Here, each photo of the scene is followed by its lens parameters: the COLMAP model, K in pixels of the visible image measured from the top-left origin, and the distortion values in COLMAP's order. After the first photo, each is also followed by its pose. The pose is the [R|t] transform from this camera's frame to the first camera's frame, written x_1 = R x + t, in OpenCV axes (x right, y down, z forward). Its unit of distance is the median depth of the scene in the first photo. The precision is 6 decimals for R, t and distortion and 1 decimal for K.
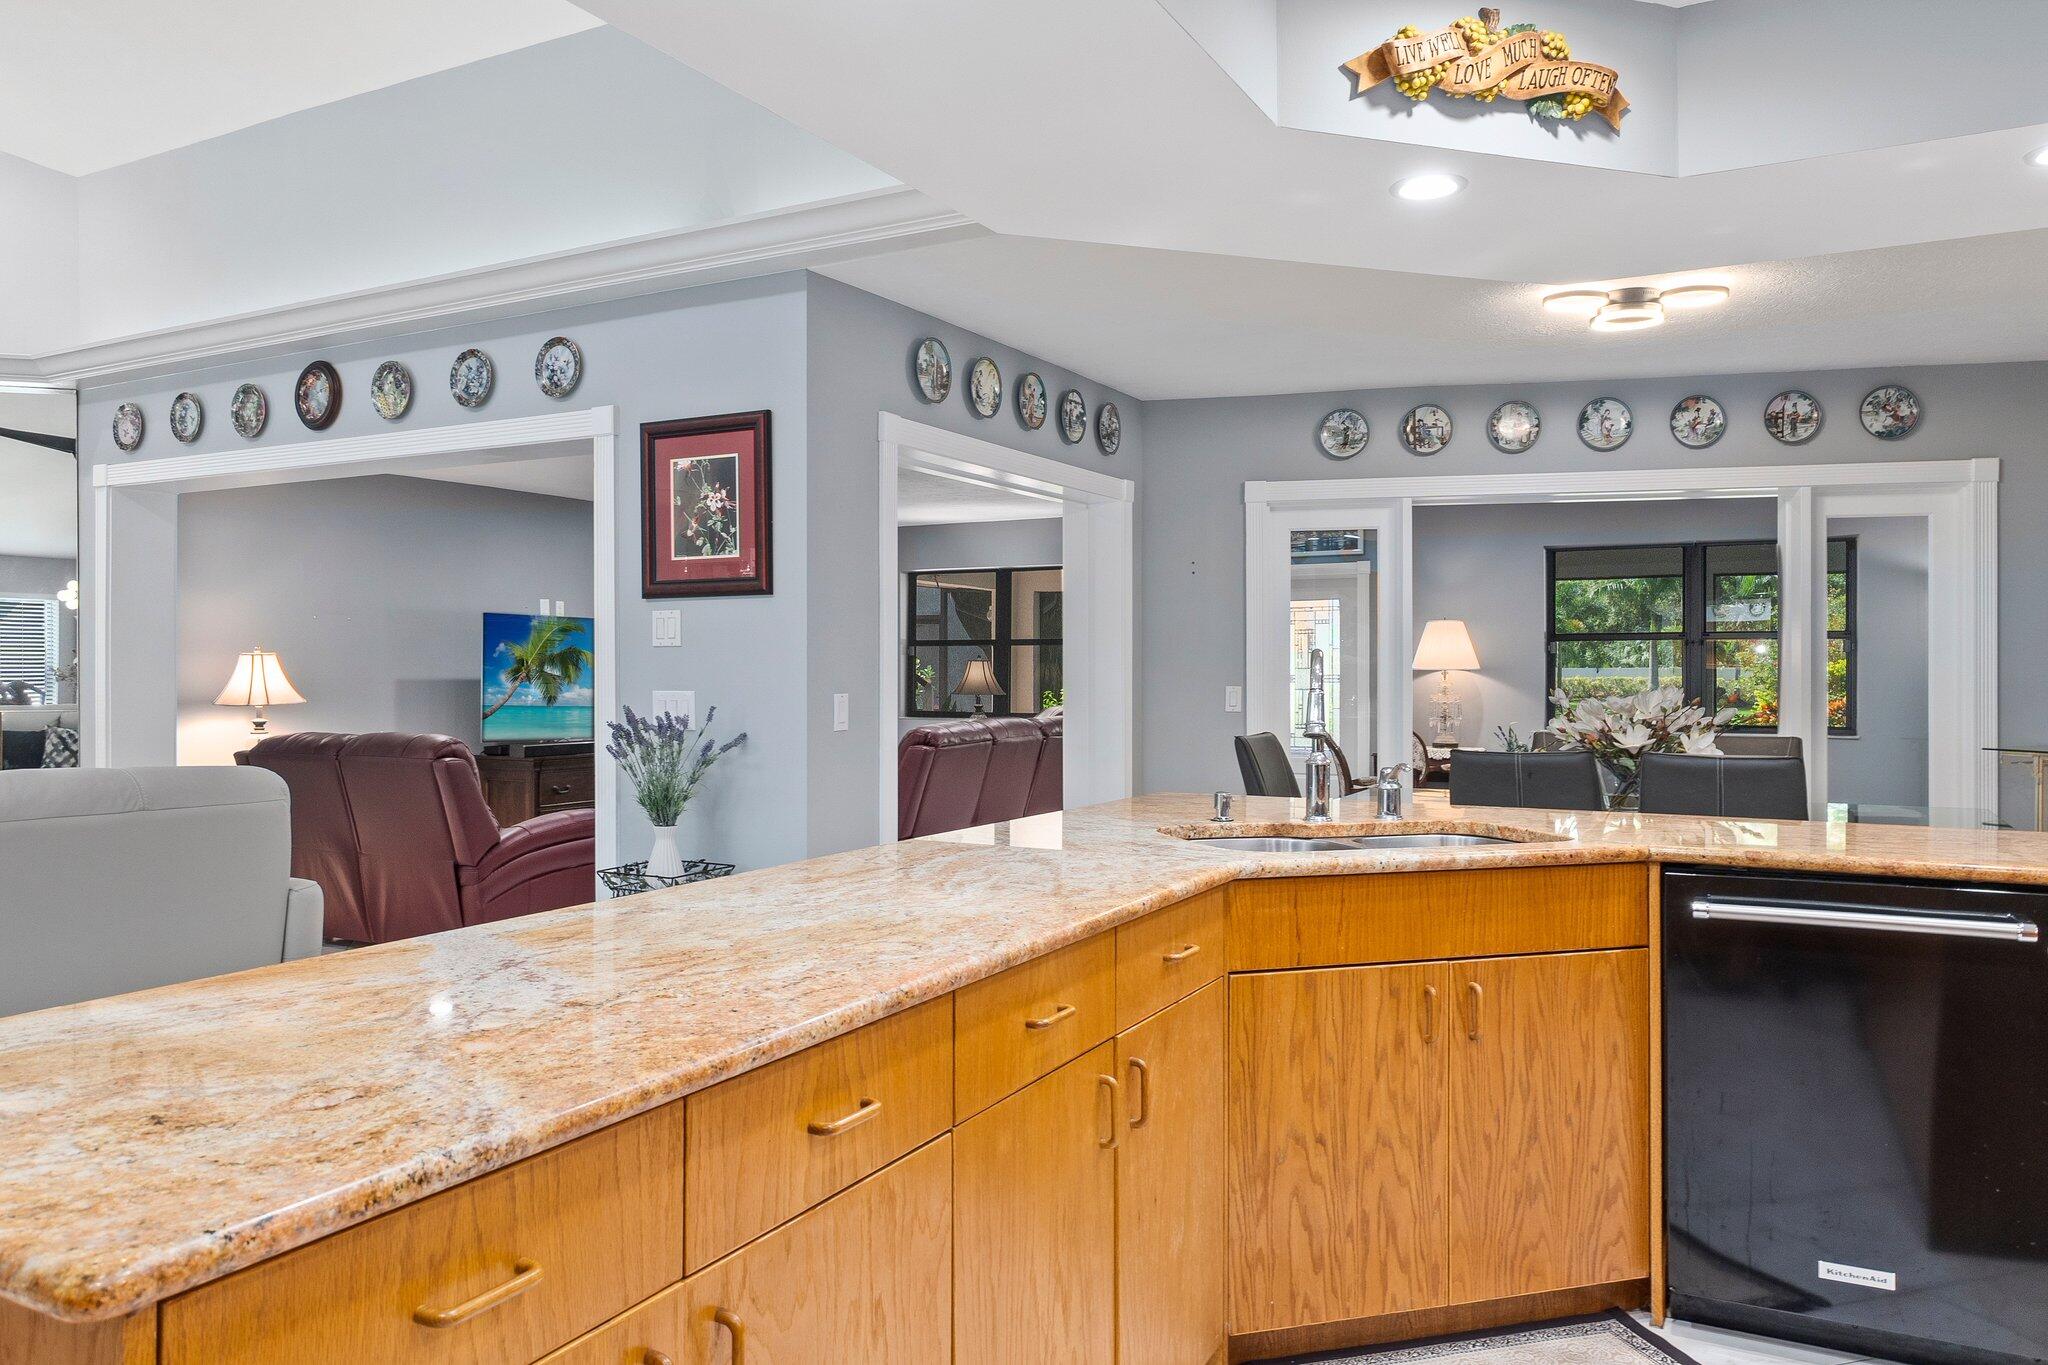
lens RADIAL K [[1419.3, 0, 1030.3], [0, 1419.3, 673.6], [0, 0, 1]] dist [-0.010137, 0.010206]
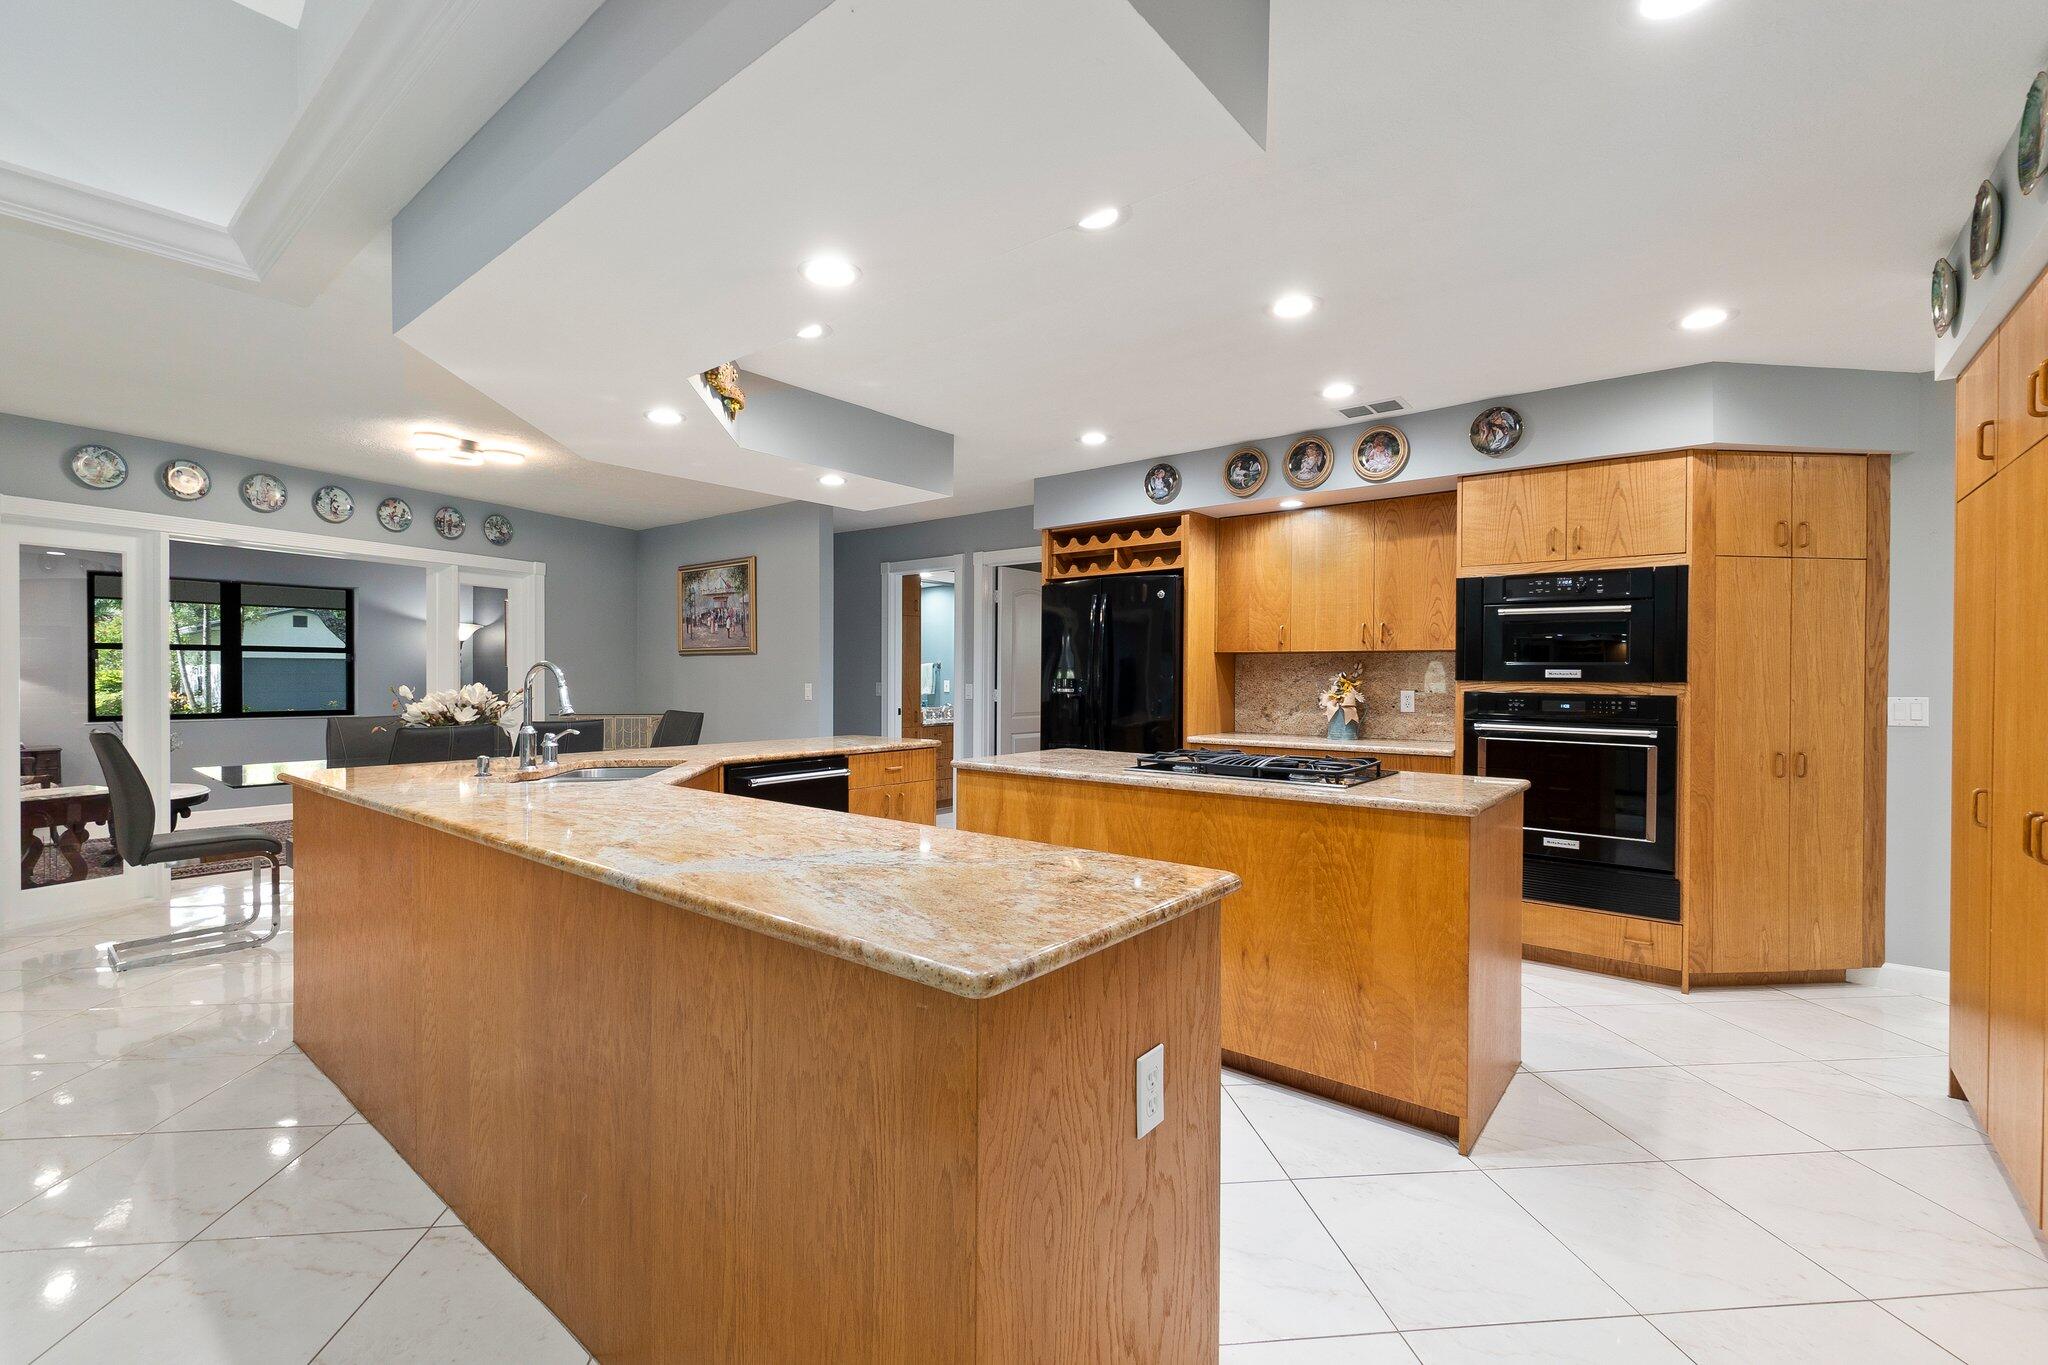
lens RADIAL K [[876.3, 0, 997.5], [0, 876.3, 687.6], [0, 0, 1]] dist [-0.007016, 0.001808]
pose [[0.202564, -0.014592, 0.979160, -0.354331], [-0.000209, 0.999888, 0.014944, -0.001664], [-0.979269, -0.003232, 0.202538, 0.158635]]
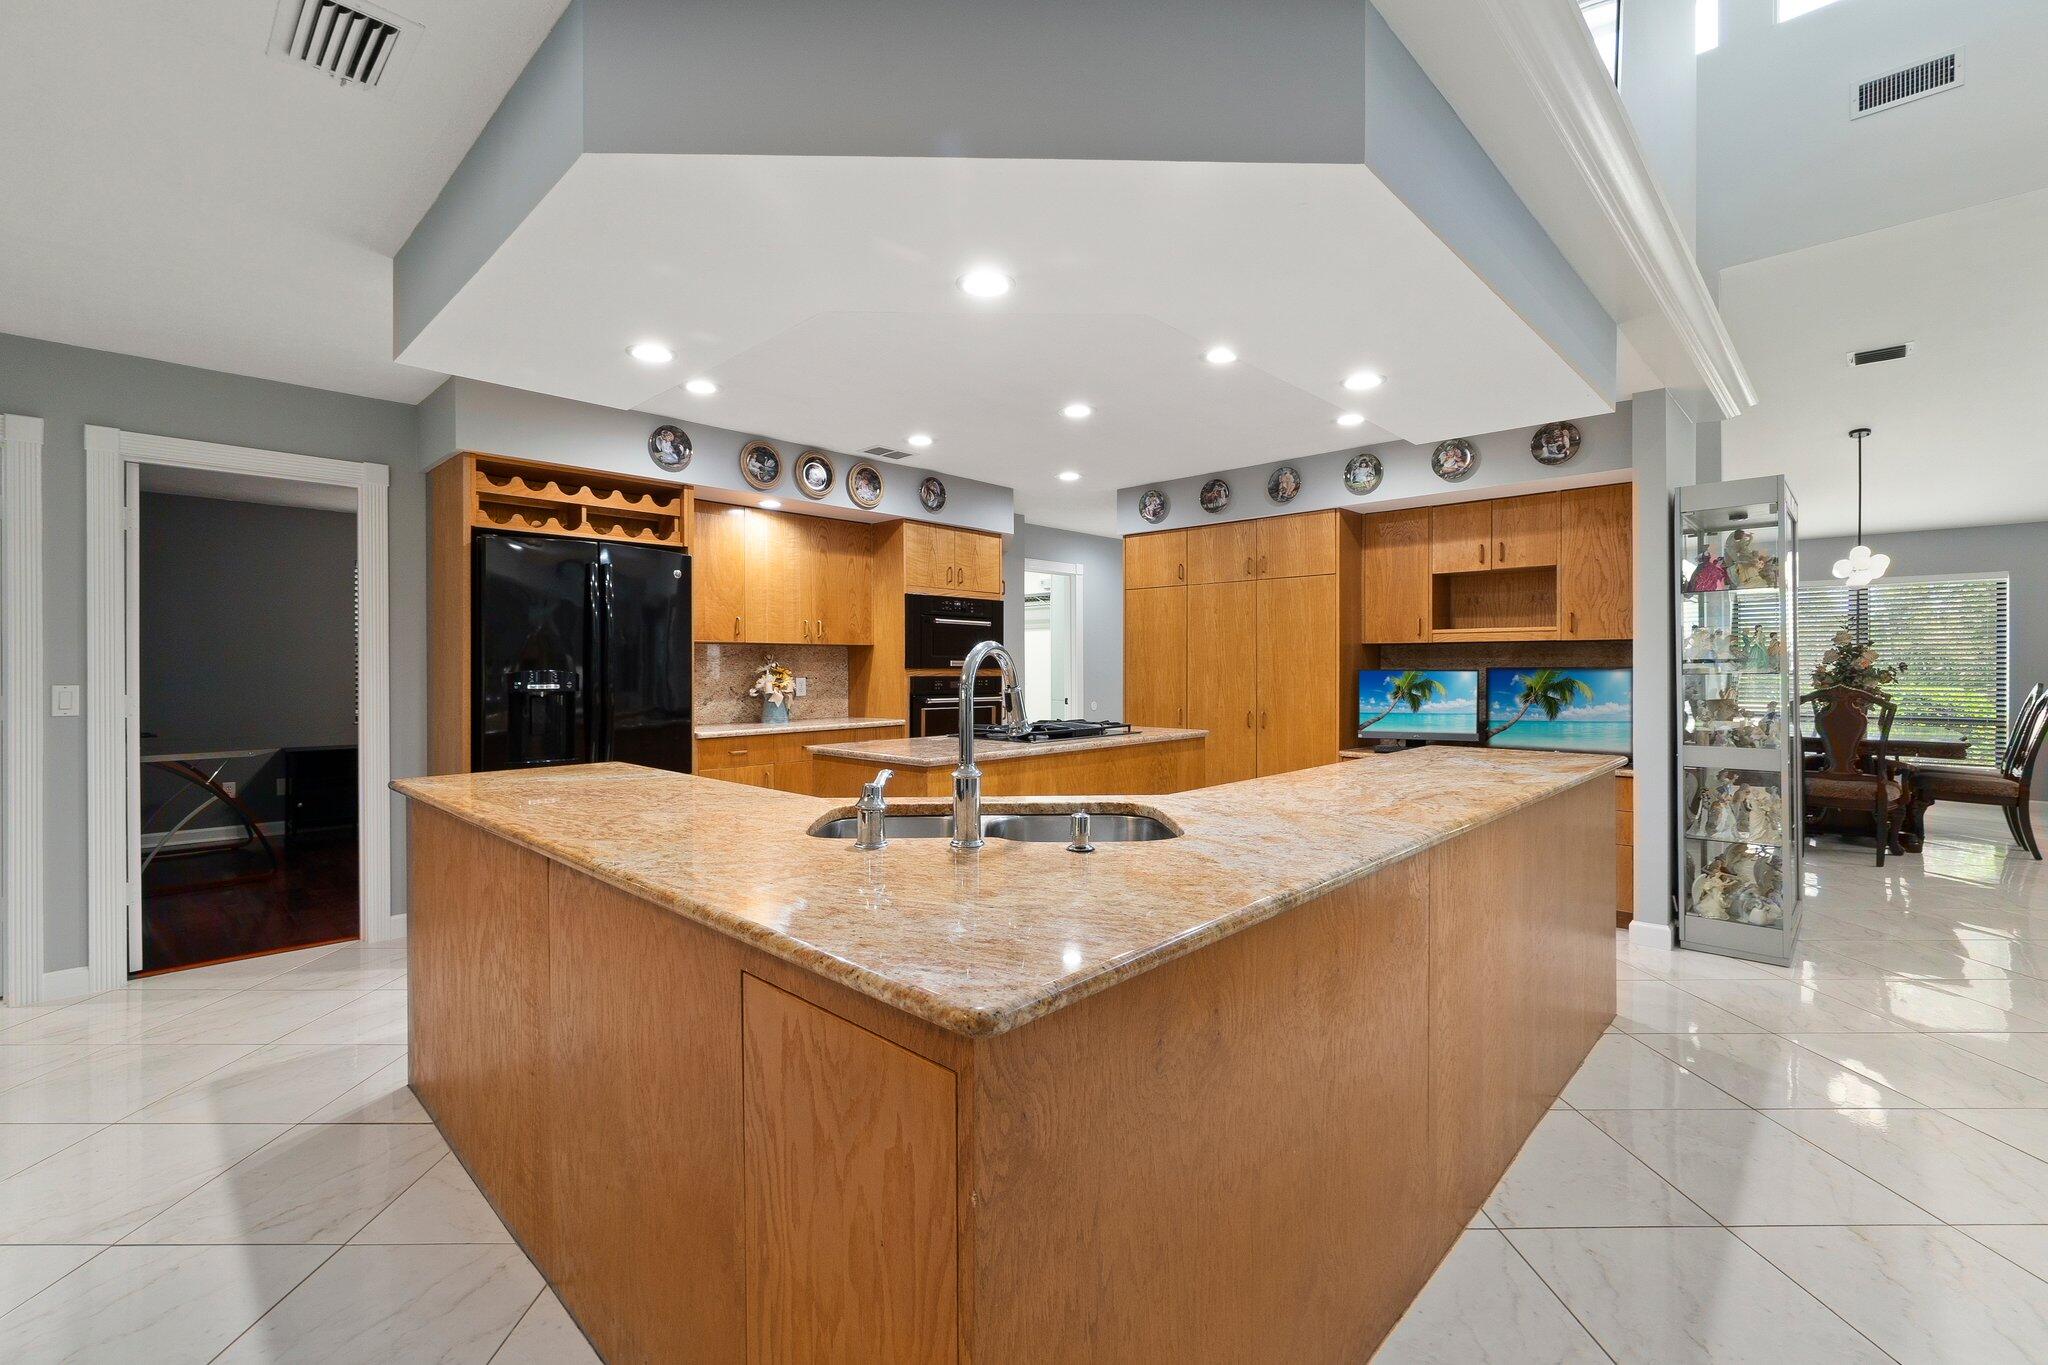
lens RADIAL K [[876.3, 0, 1019.6], [0, 876.3, 680.1], [0, 0, 1]] dist [-0.007016, 0.001808]
pose [[-0.957526, -0.003780, 0.288321, 0.006267], [0.001308, 0.999847, 0.017451, -0.000943], [-0.288343, 0.017087, -0.957375, 0.803139]]
